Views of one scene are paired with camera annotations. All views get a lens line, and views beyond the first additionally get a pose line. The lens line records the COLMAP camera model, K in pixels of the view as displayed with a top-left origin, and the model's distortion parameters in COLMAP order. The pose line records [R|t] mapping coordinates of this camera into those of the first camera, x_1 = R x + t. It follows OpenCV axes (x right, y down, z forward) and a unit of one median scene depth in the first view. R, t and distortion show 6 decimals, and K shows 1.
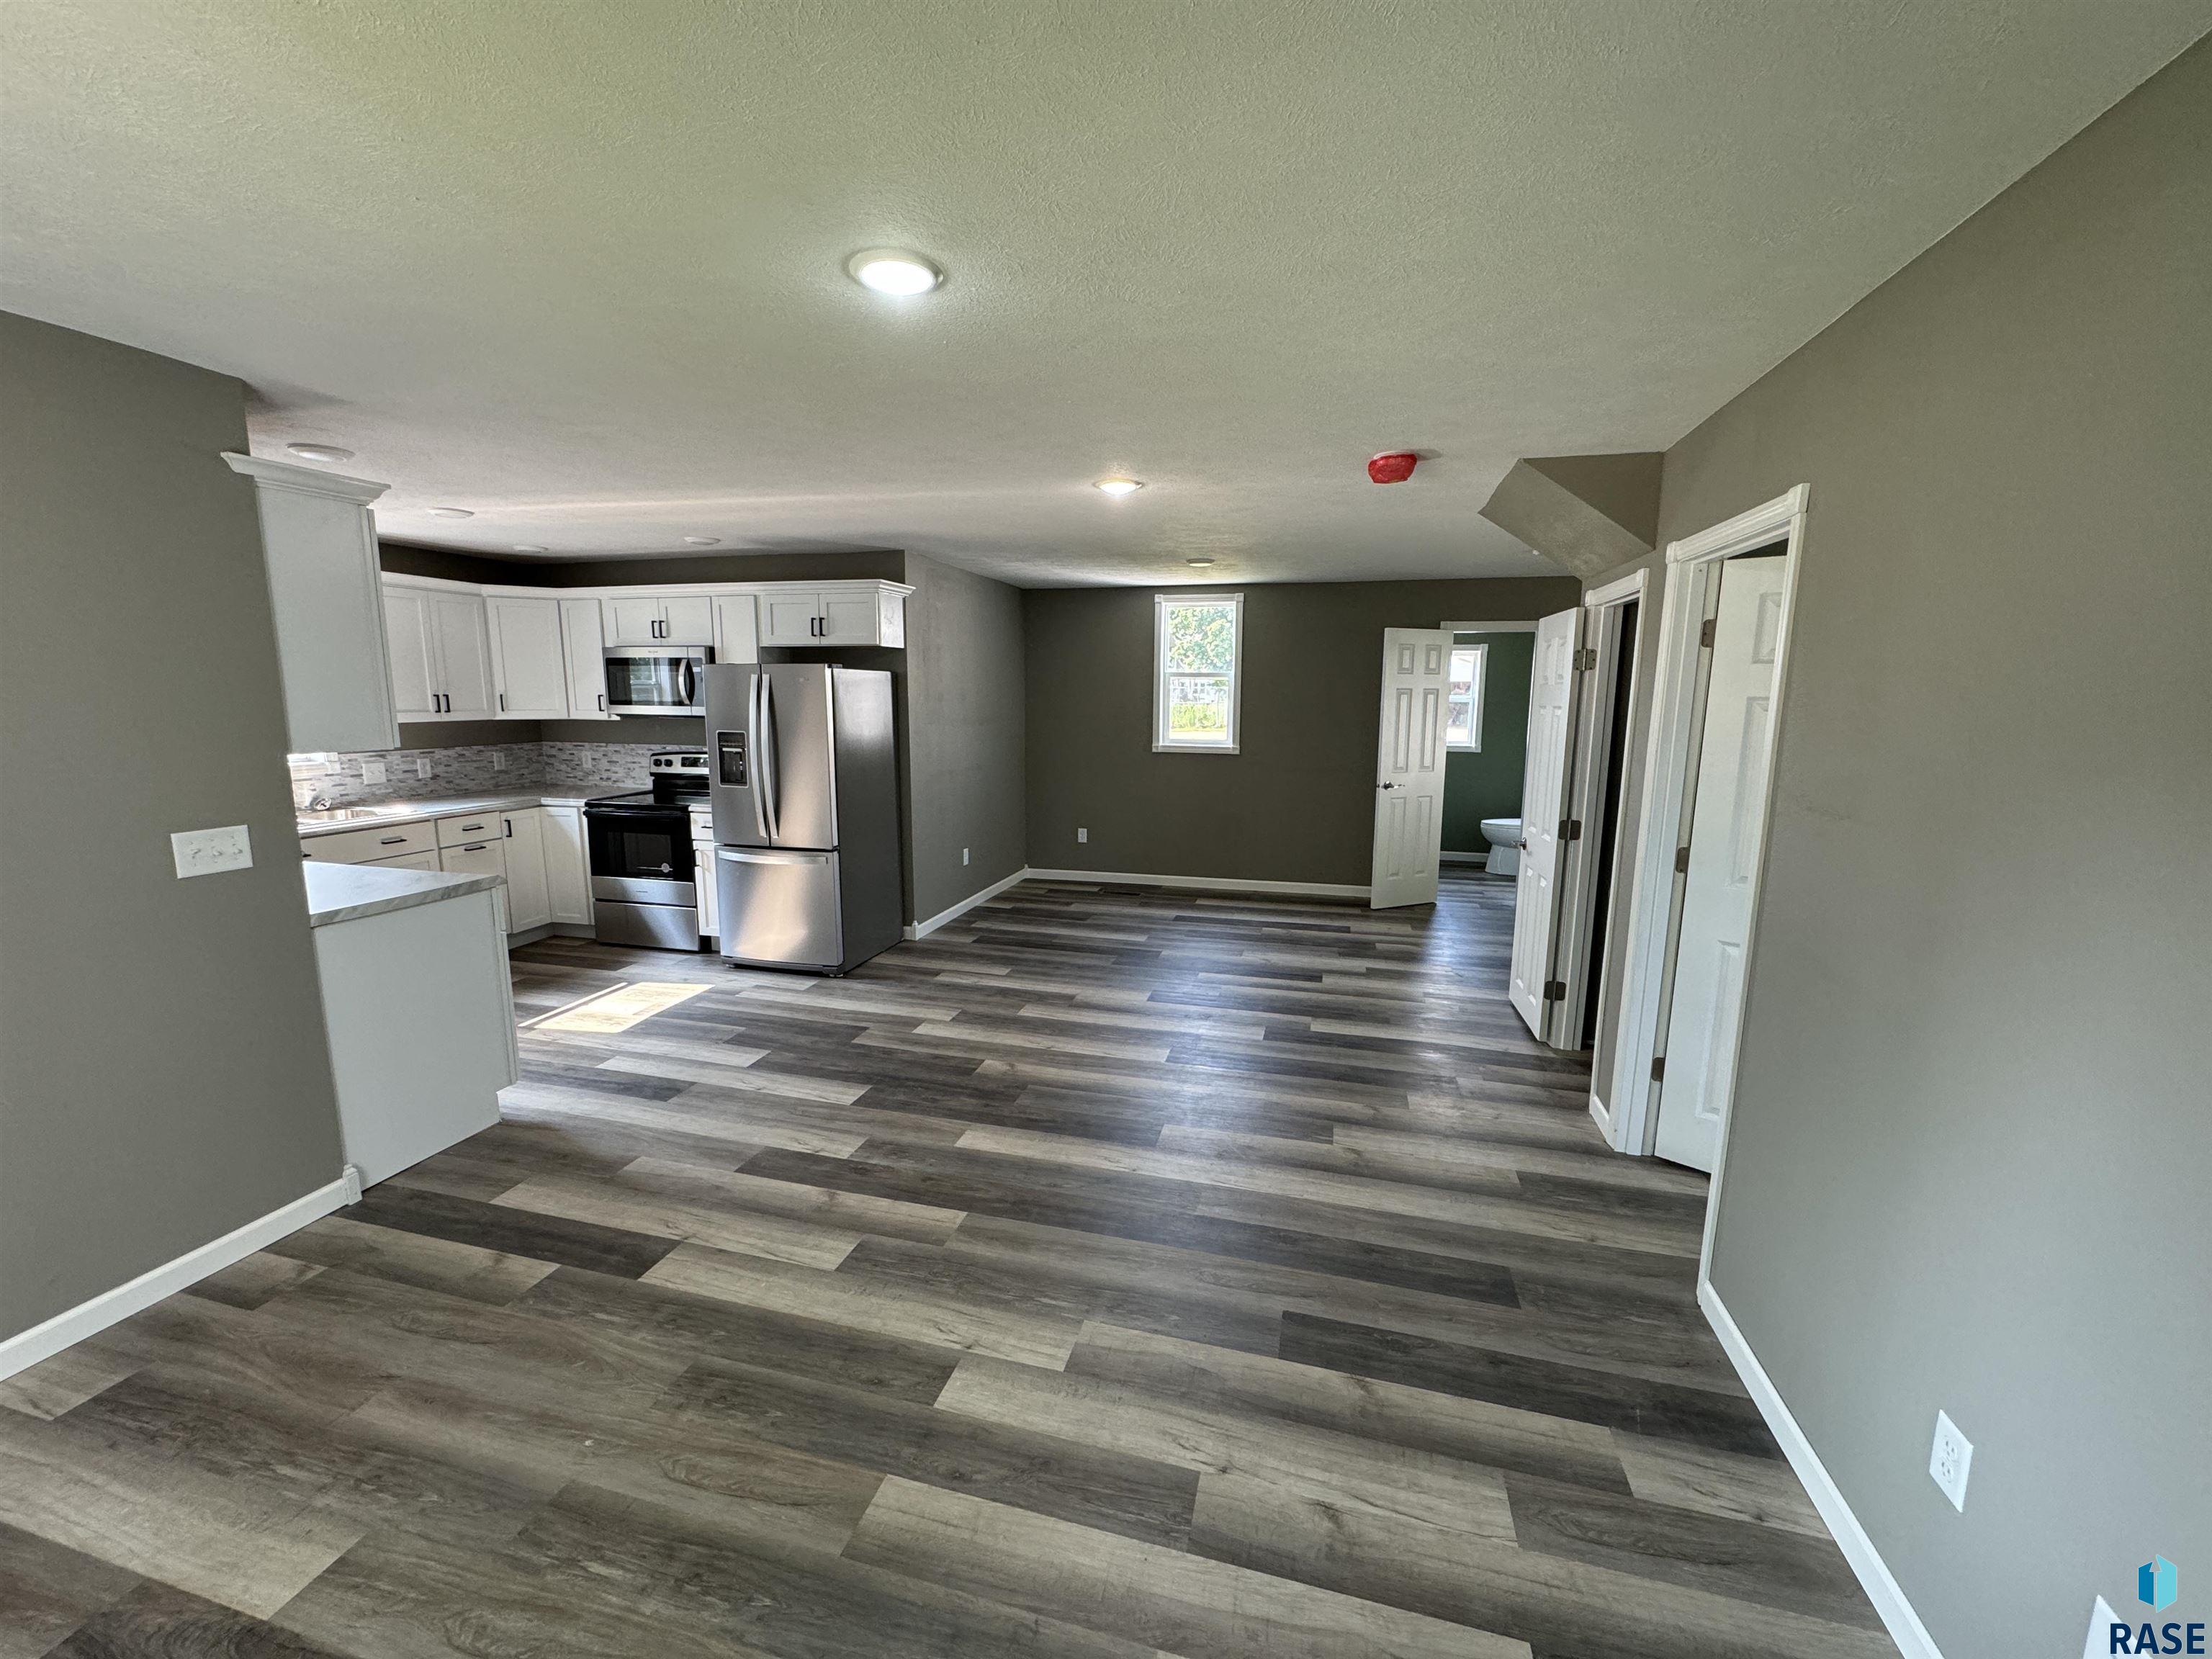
lens RADIAL K [[882.4, 0, 1106.0], [0, 882.4, 829.5], [0, 0, 1]] dist [0.000966, 0.000059]
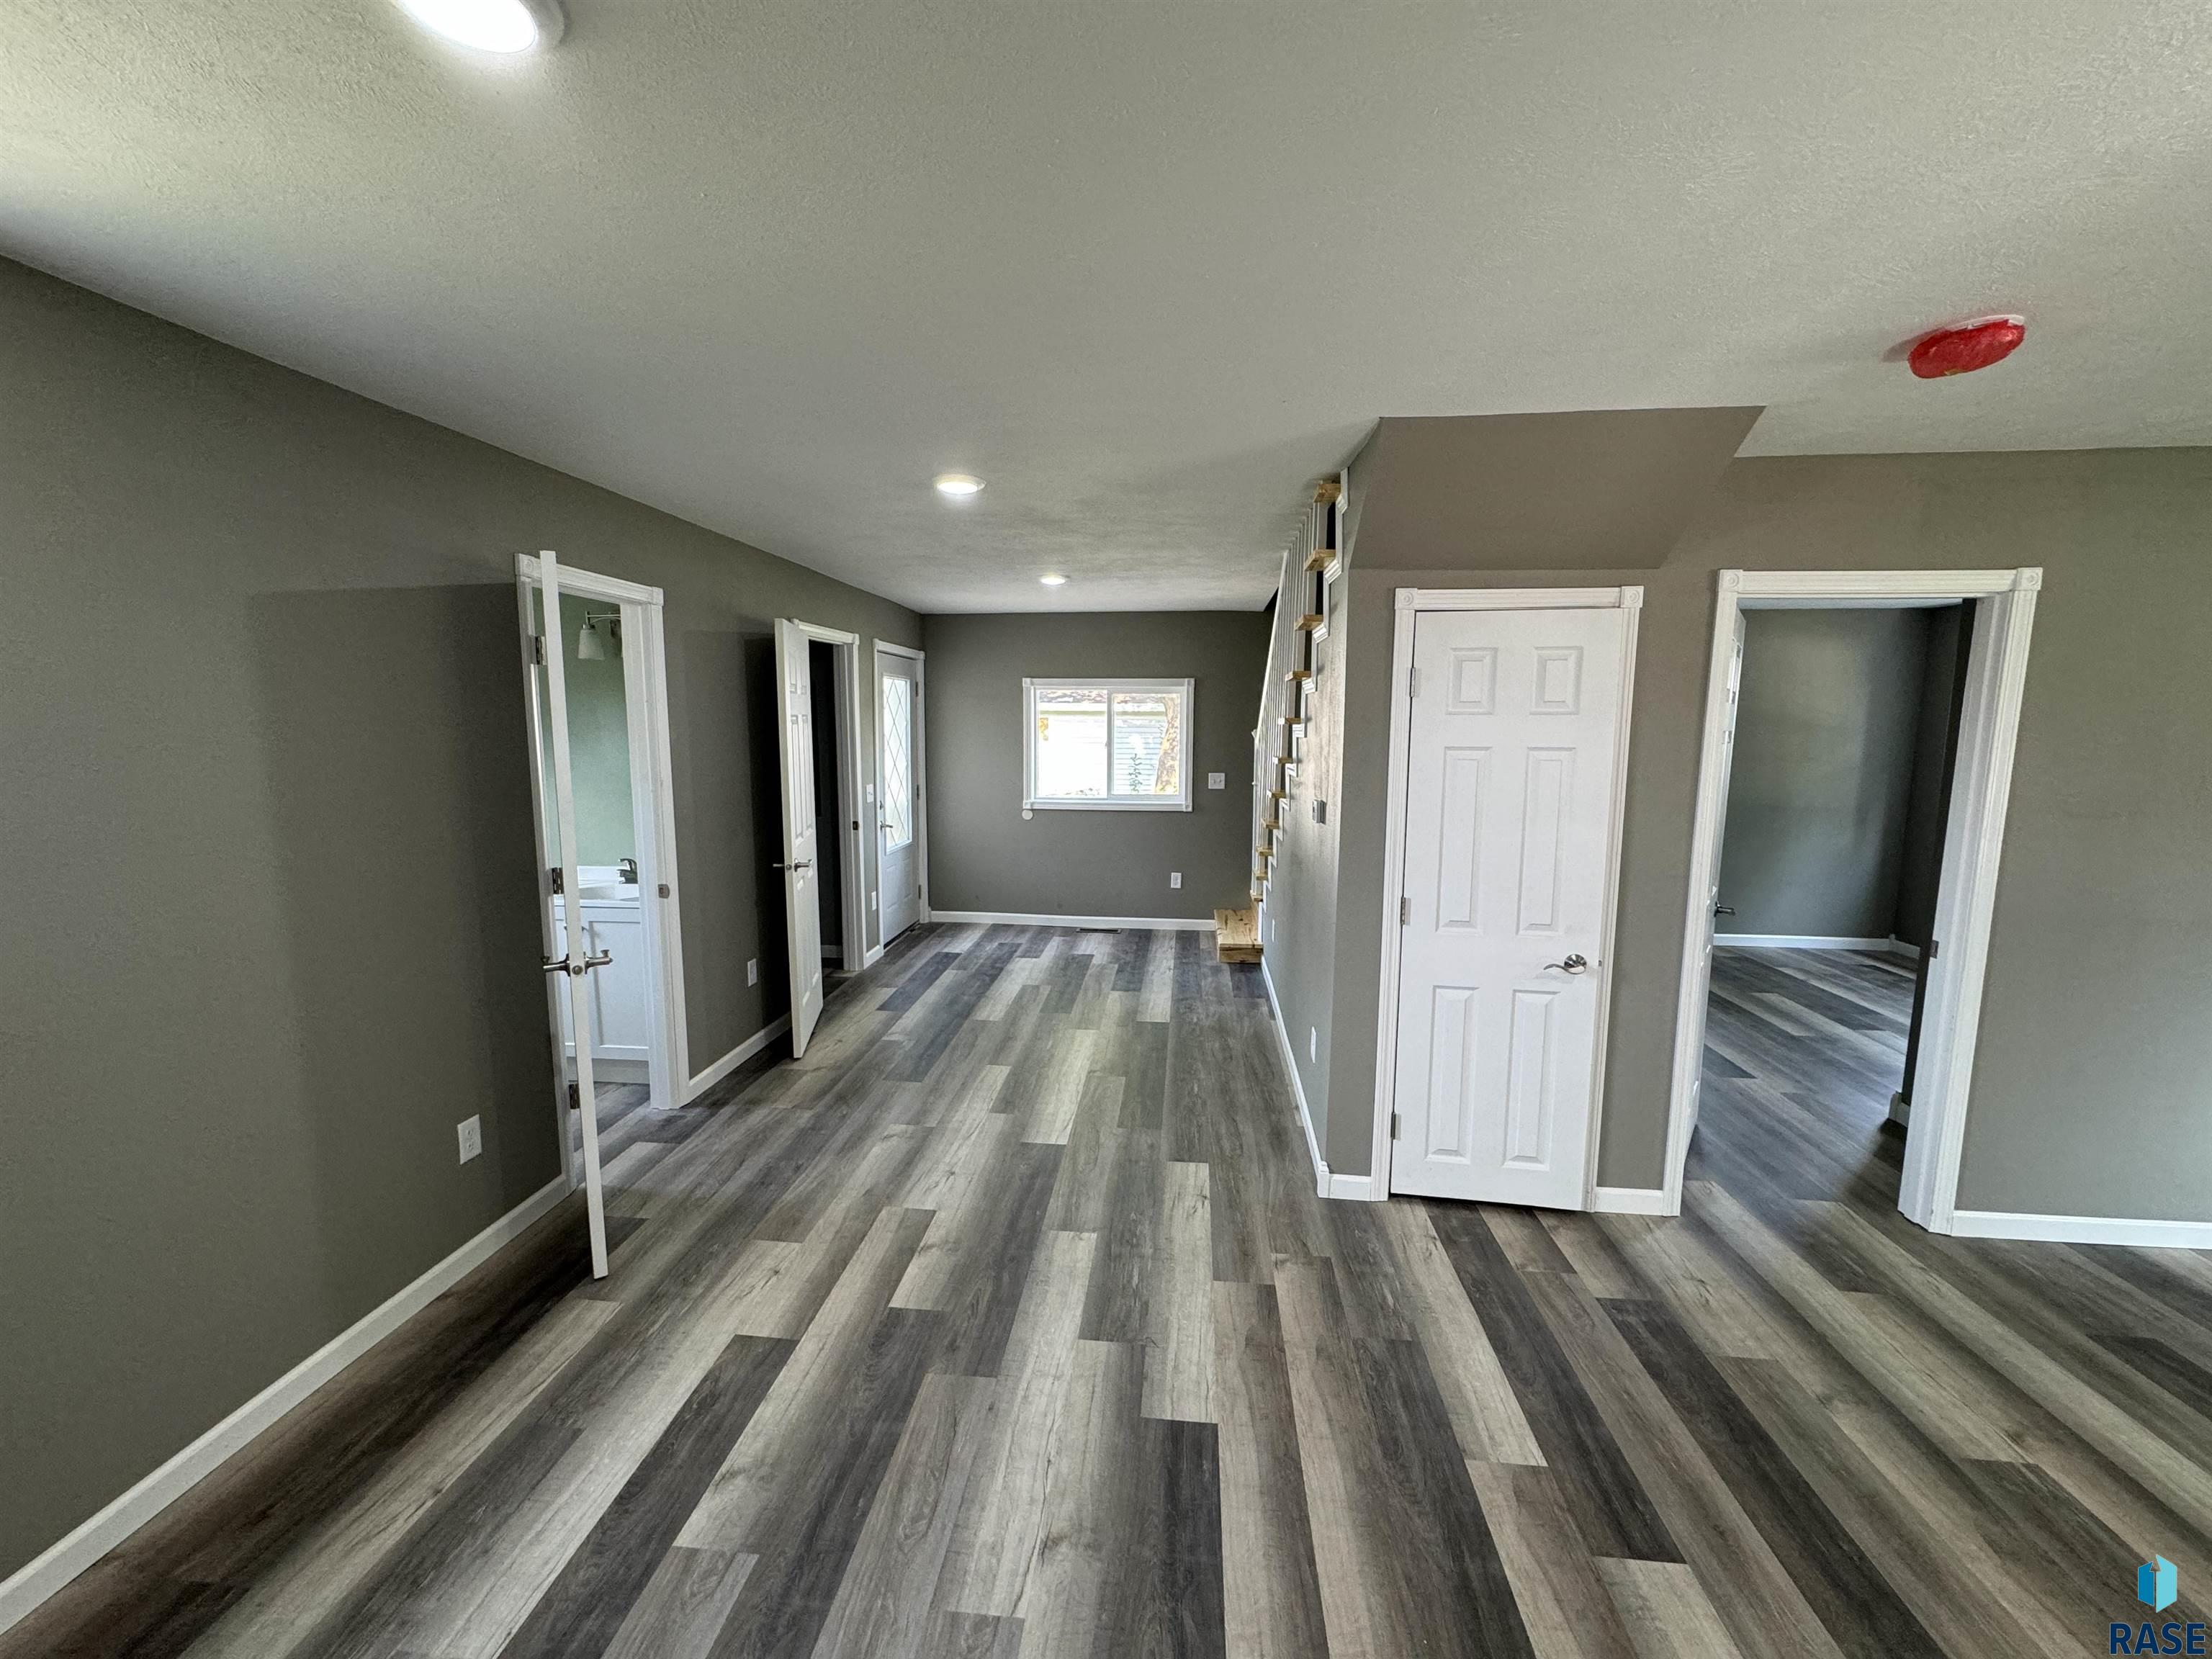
lens RADIAL K [[882.4, 0, 1106.0], [0, 882.4, 829.5], [0, 0, 1]] dist [0.000966, 0.000059]
pose [[-0.168013, -0.130963, 0.977047, -0.102334], [0.150170, 0.976168, 0.156668, -0.155131], [-0.974280, 0.173046, -0.144342, 0.959161]]
